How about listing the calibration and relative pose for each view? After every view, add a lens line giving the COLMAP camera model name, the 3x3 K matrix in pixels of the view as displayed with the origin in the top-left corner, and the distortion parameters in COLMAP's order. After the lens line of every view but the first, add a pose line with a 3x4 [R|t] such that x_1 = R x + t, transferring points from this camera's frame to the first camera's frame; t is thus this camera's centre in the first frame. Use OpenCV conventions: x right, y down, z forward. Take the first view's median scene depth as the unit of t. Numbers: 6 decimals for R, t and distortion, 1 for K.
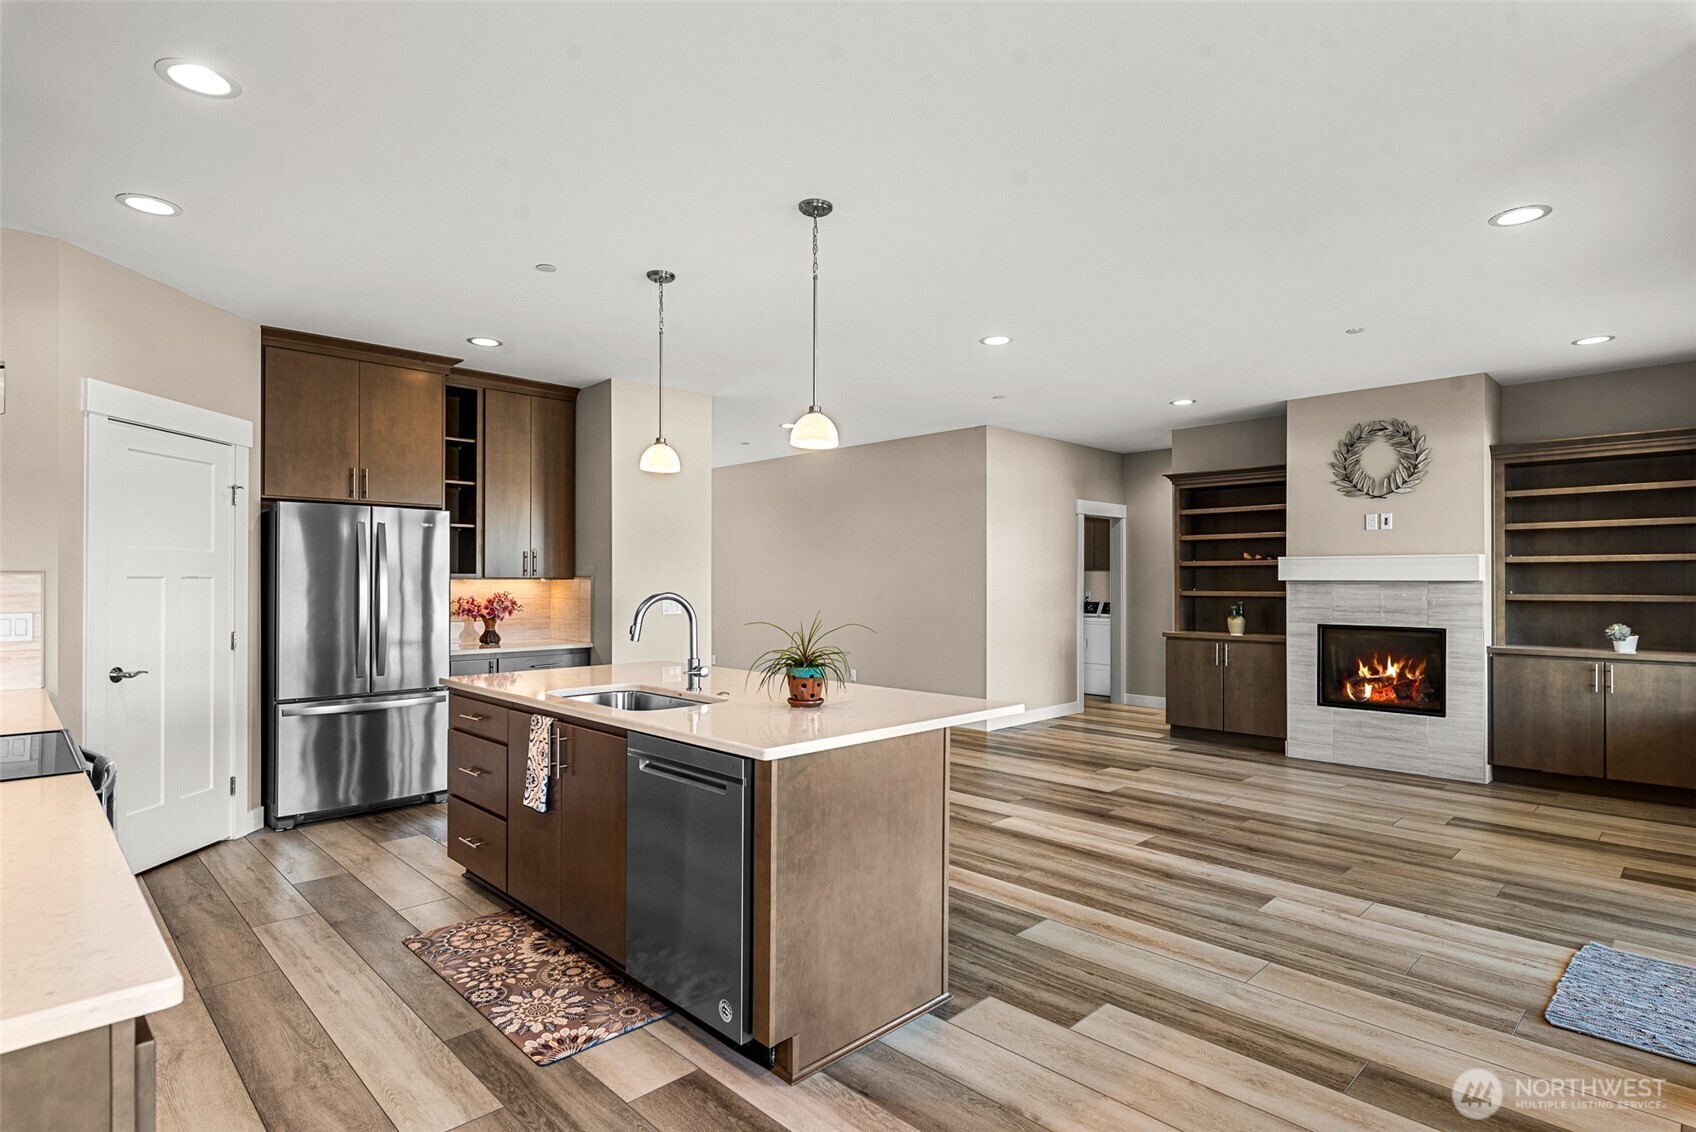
lens RADIAL K [[887.7, 0, 906.2], [0, 887.7, 576.5], [0, 0, 1]] dist [-0.003765, -0.000165]
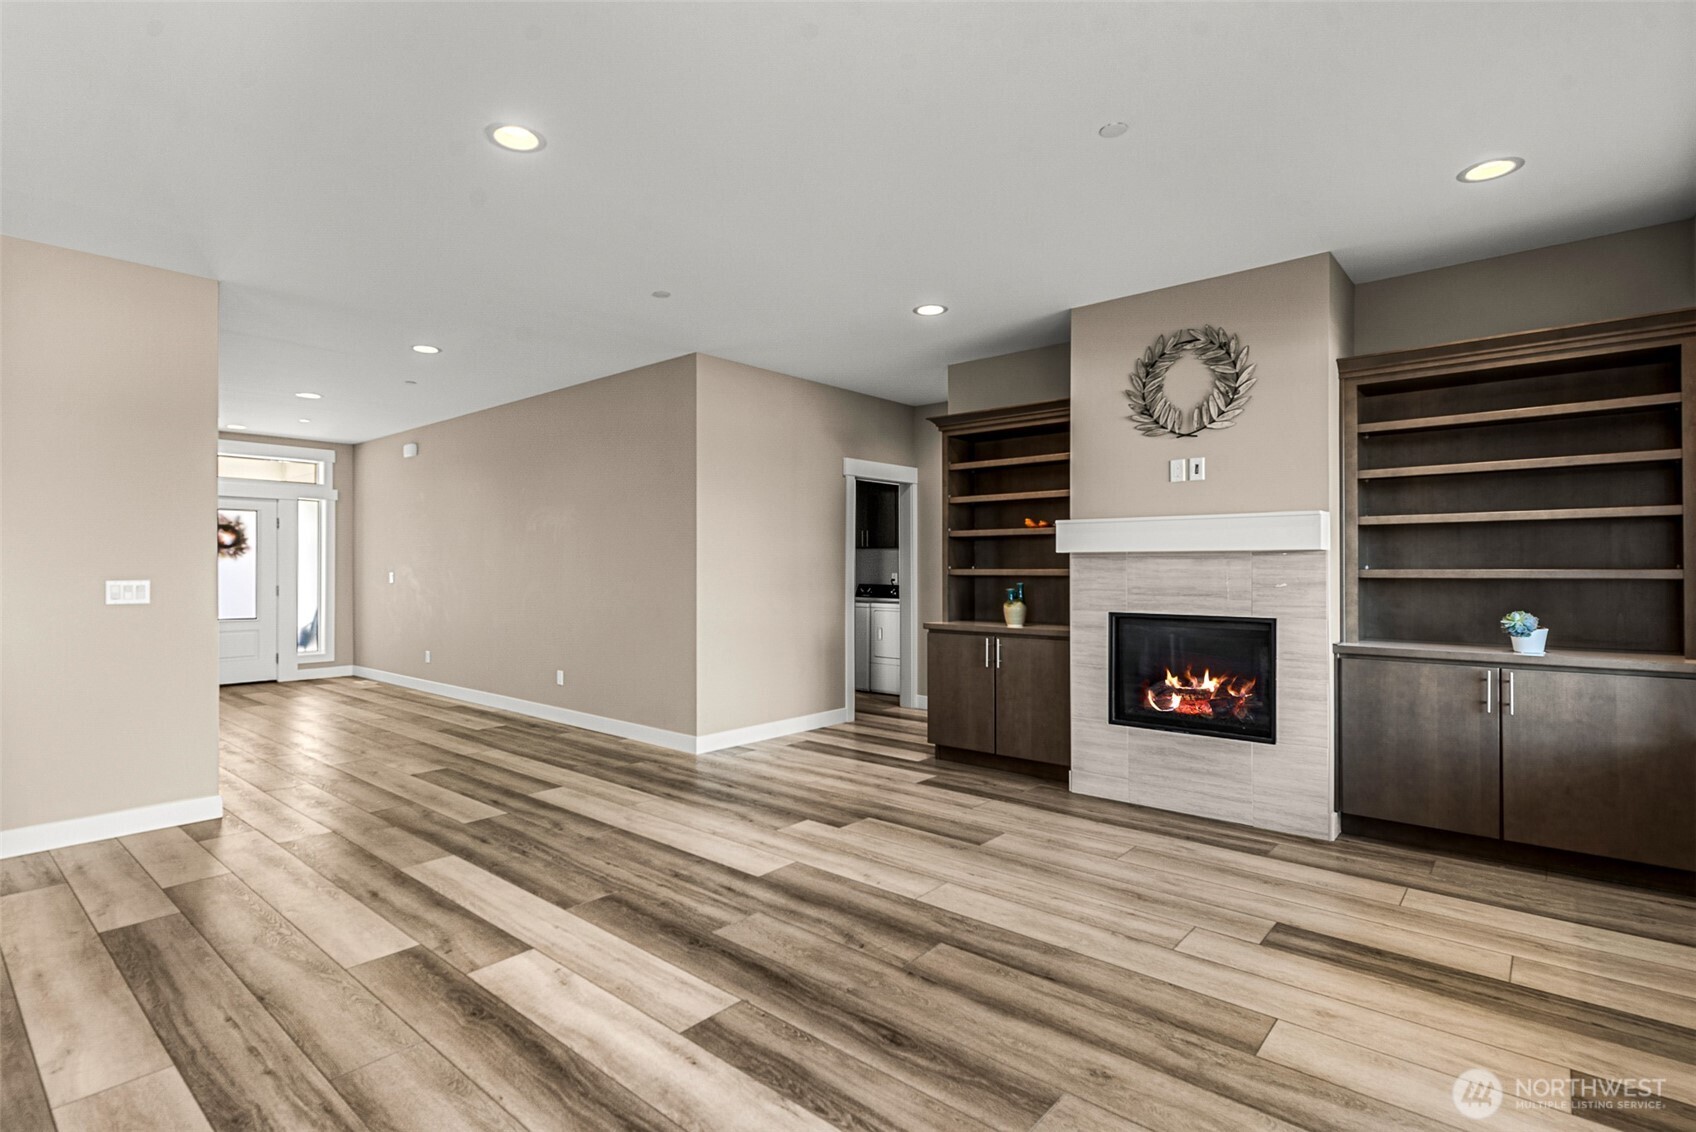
lens RADIAL K [[814.8, 0, 867.2], [0, 814.8, 566.1], [0, 0, 1]] dist [0.000512, -0.000229]
pose [[0.998949, -0.002850, 0.045746, 0.250992], [0.002752, 0.999994, 0.002202, 0.014444], [-0.045752, -0.002074, 0.998951, 0.362830]]
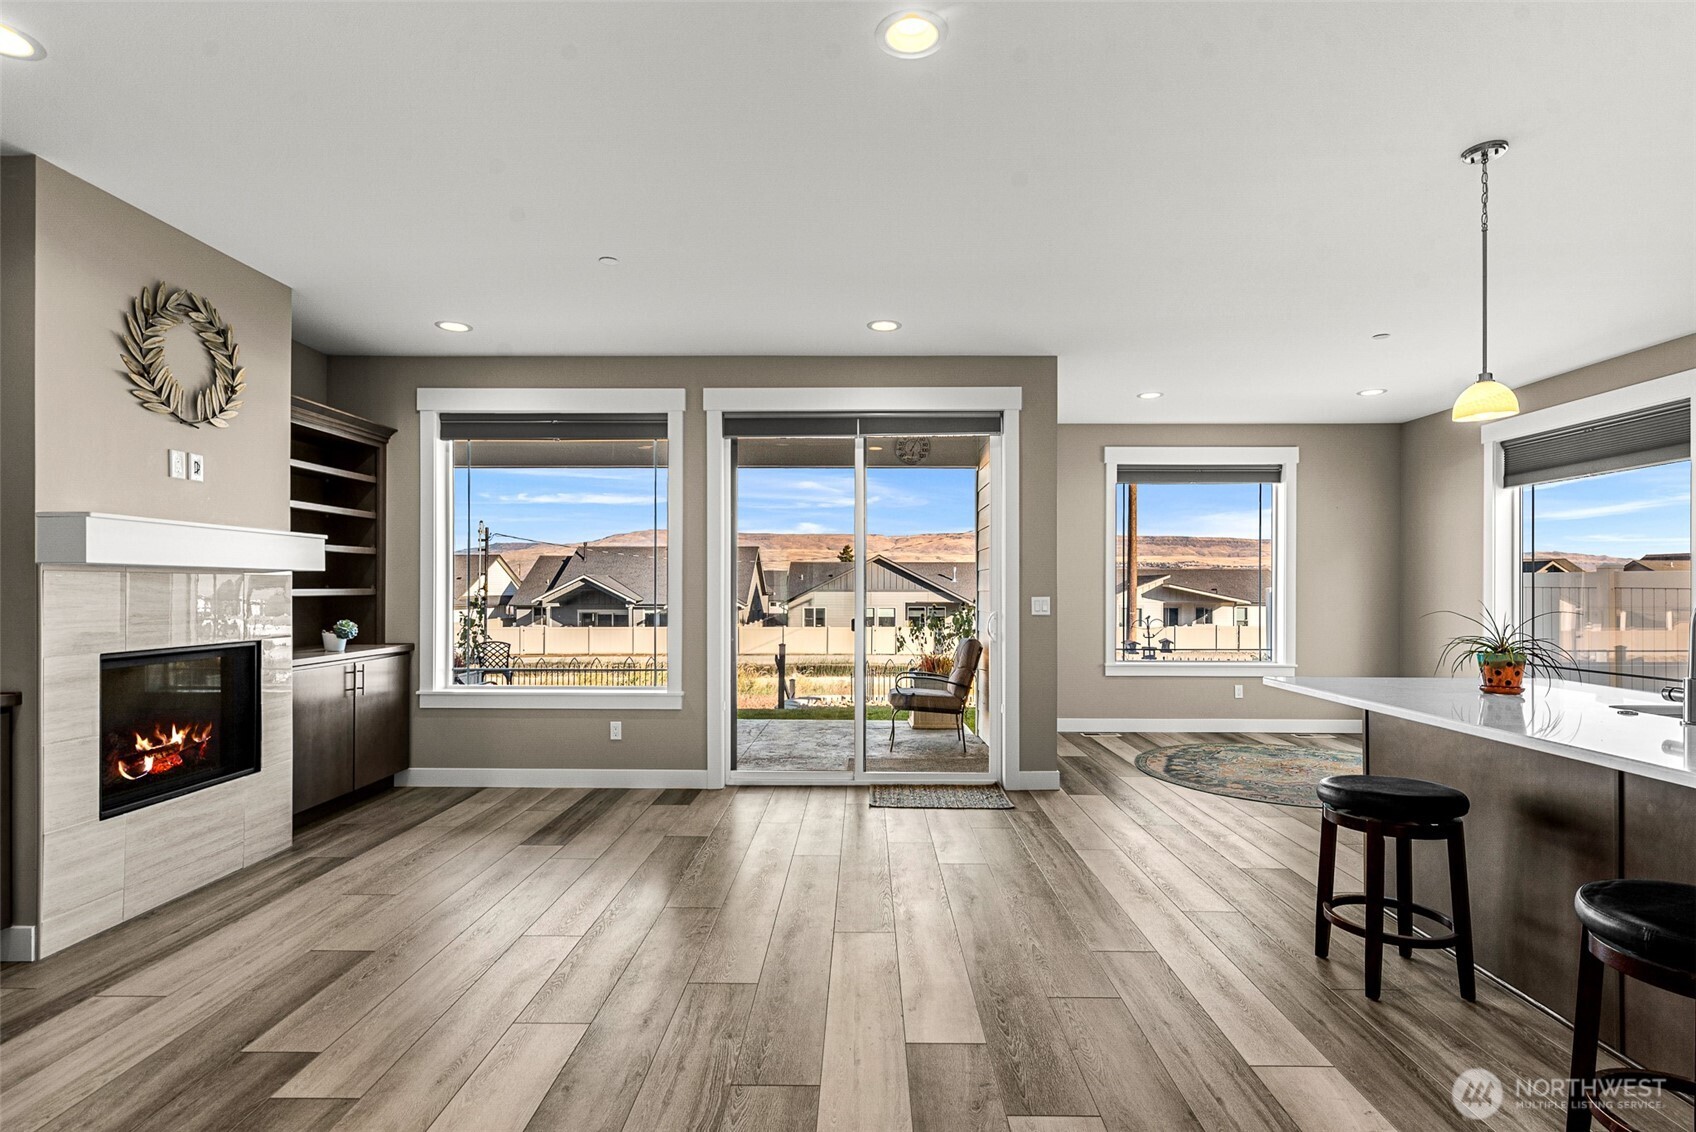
lens RADIAL K [[804.6, 0, 863.4], [0, 804.6, 584.8], [0, 0, 1]] dist [0.002347, 0.000466]
pose [[-0.660796, -0.001278, 0.750564, -0.158451], [-0.006916, 0.999966, -0.004386, 0.015444], [-0.750534, -0.008089, -0.660783, 1.047690]]
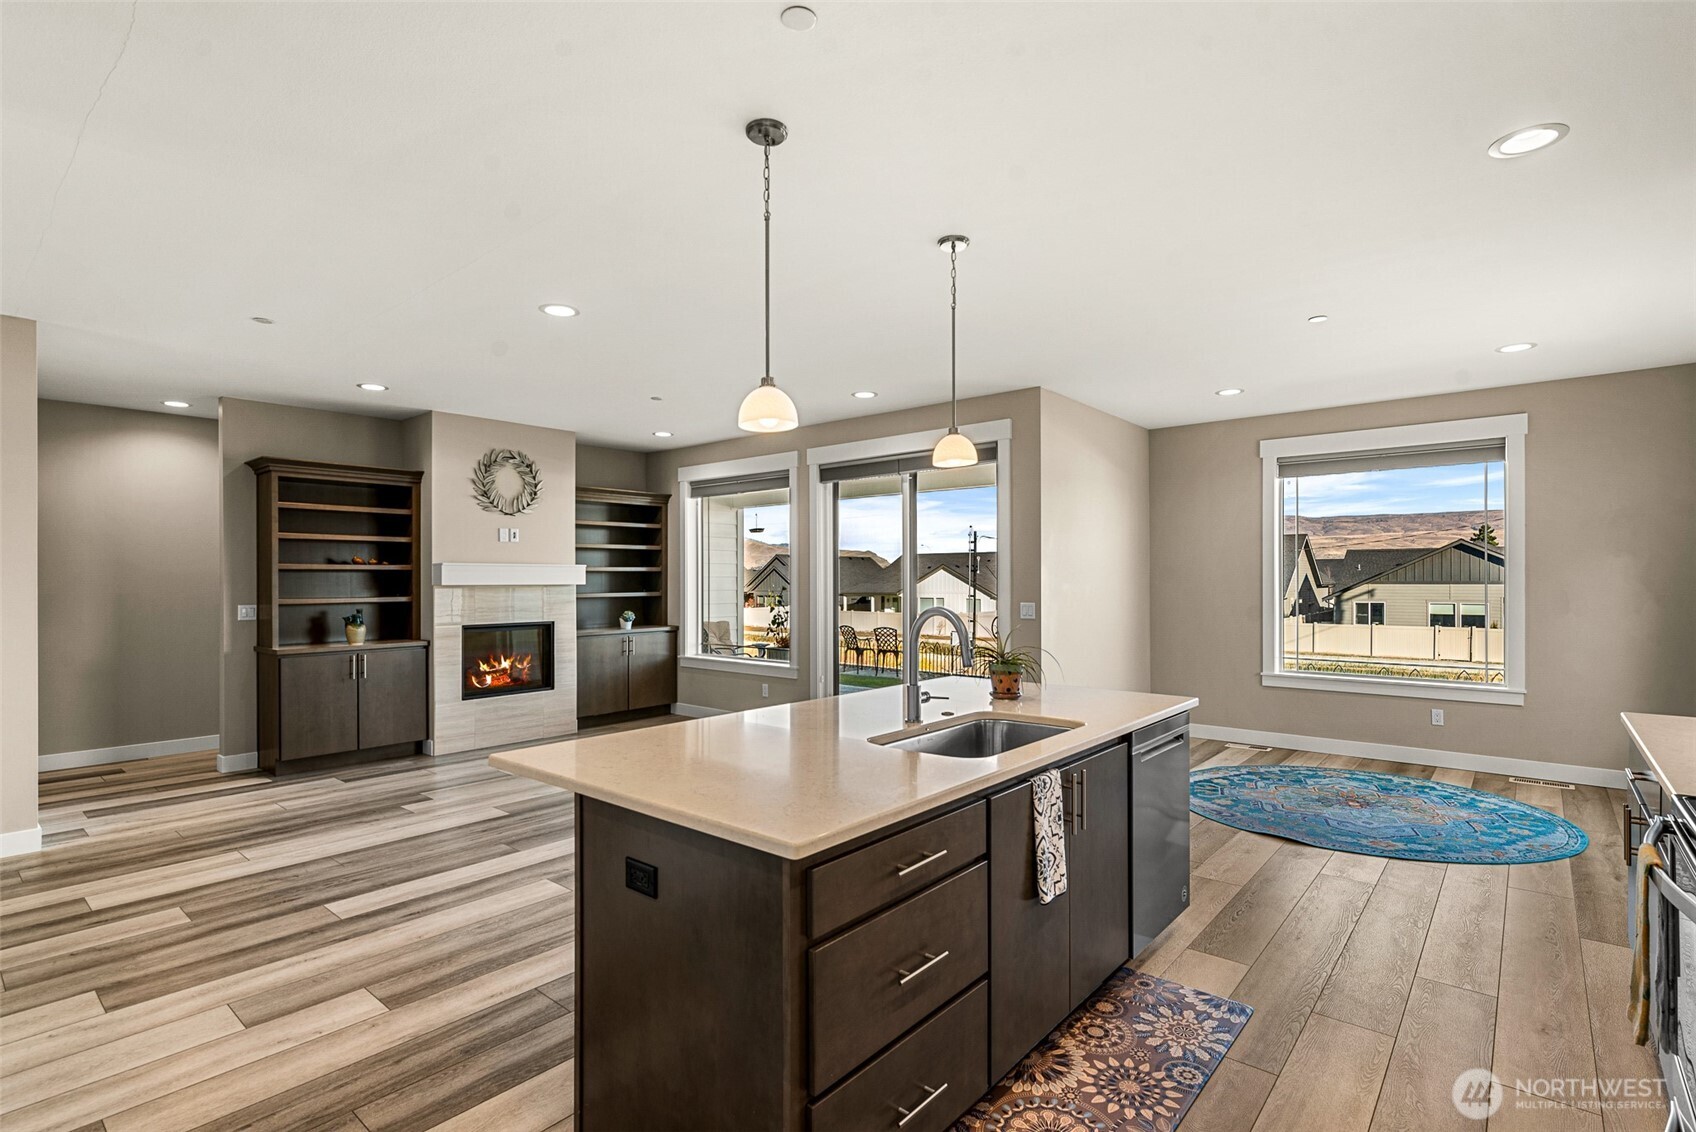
lens RADIAL K [[775.4, 0, 857.0], [0, 775.4, 572.3], [0, 0, 1]] dist [-0.001641, 0.000053]
pose [[-0.049477, 0.007219, 0.998749, -0.541632], [-0.001276, 0.999973, -0.007291, -0.005331], [-0.998774, -0.001635, -0.049466, 0.604801]]
